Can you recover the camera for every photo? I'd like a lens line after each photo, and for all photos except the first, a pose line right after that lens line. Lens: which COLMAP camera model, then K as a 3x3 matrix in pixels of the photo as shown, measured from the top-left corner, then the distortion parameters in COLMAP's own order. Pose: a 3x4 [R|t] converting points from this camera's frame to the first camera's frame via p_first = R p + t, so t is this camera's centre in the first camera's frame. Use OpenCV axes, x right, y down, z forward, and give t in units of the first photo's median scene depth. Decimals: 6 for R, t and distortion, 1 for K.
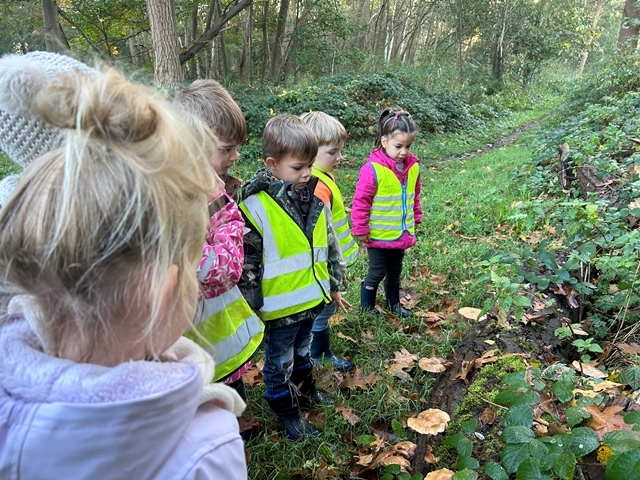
lens RADIAL K [[471.2, 0, 317.2], [0, 471.2, 243.2], [0, 0, 1]] dist [0.008764, -0.000466]
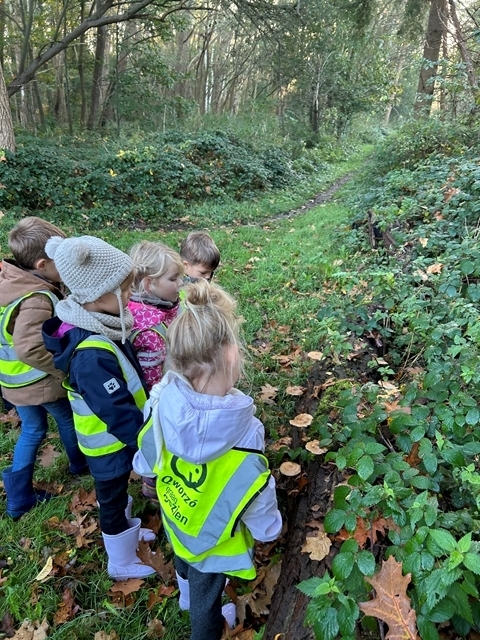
lens RADIAL K [[478.2, 0, 240.0], [0, 478.2, 320.0], [0, 0, 1]] dist [0.031141, -0.055325]
pose [[0.978145, -0.057838, 0.199718, -0.100744], [0.044034, 0.996368, 0.072884, -0.041856], [-0.203208, -0.062497, 0.977139, -0.209875]]
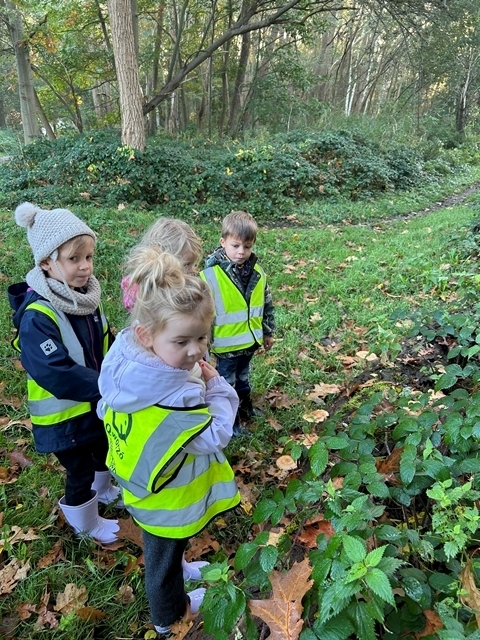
lens RADIAL K [[480.0, 0, 240.0], [0, 480.0, 320.0], [0, 0, 1]] dist [-0.000545, -0.001762]
pose [[0.997338, 0.029827, -0.066535, 0.024686], [-0.025869, 0.997889, 0.059576, -0.013778], [0.068171, -0.057696, 0.996004, -0.202980]]
